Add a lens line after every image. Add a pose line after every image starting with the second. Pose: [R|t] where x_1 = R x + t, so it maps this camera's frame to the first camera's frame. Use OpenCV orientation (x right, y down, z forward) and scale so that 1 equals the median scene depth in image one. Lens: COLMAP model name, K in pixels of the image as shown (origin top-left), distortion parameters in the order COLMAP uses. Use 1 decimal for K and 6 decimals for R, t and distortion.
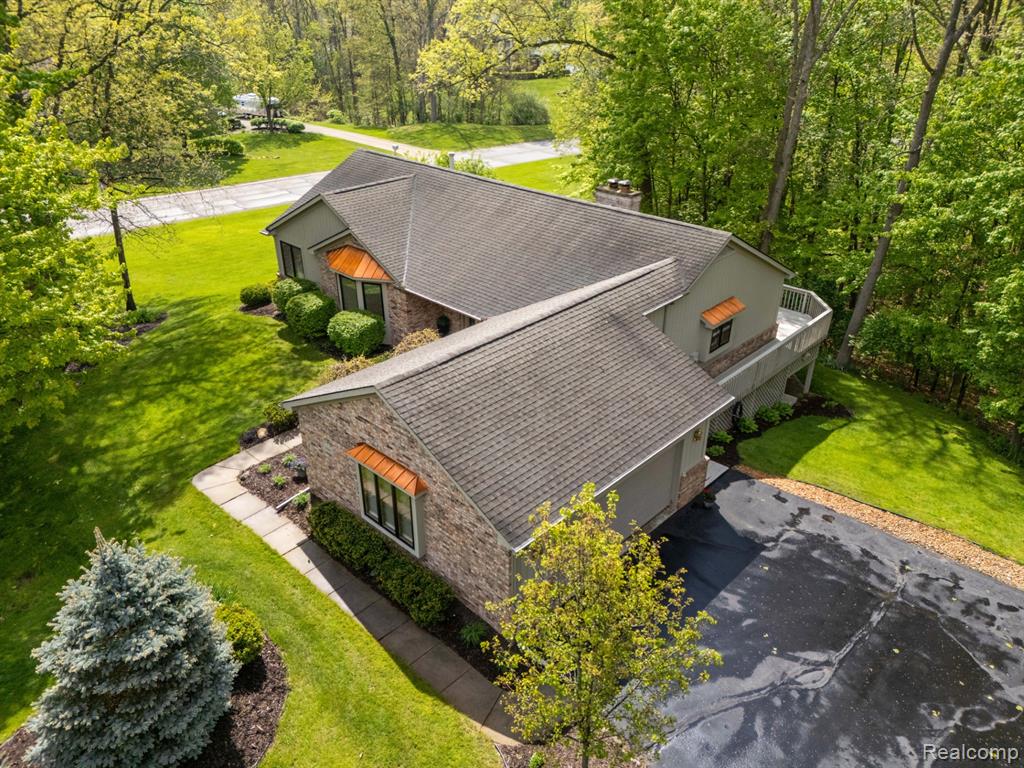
lens RADIAL K [[771.9, 0, 515.6], [0, 771.9, 385.5], [0, 0, 1]] dist [0.047715, -0.002427]
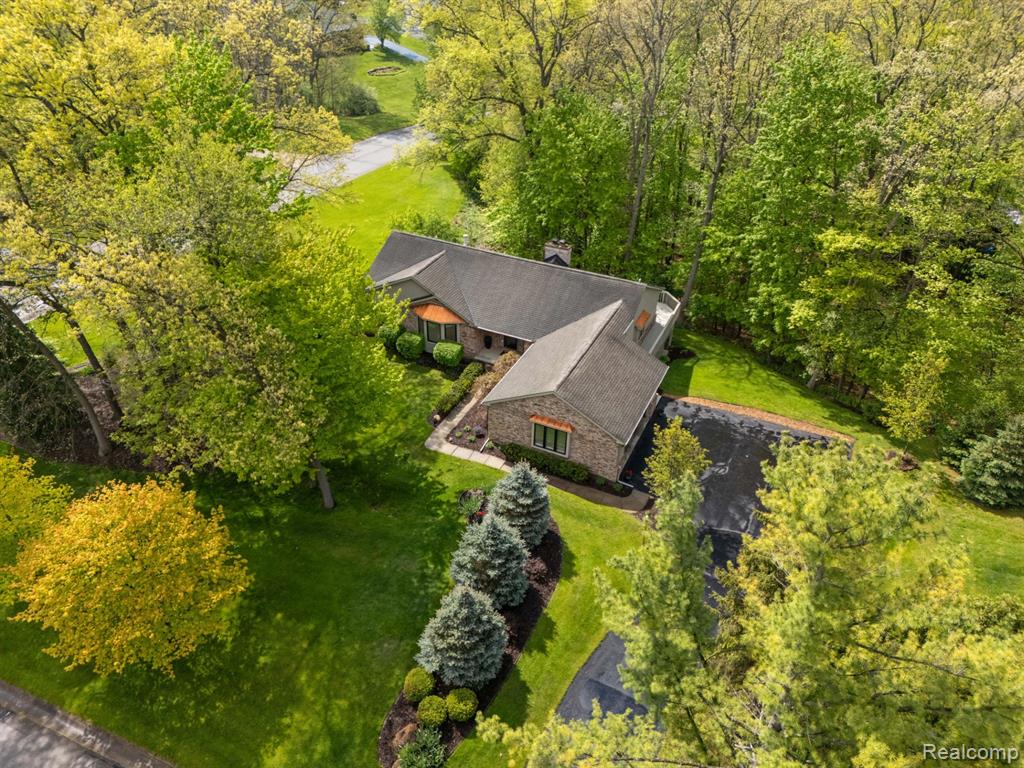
lens RADIAL K [[771.9, 0, 515.6], [0, 771.9, 385.5], [0, 0, 1]] dist [0.047715, -0.002427]
pose [[0.948480, -0.162559, 0.271957, -0.695078], [0.133621, 0.983511, 0.121864, -0.240168], [-0.287283, -0.079246, 0.954562, -0.942478]]
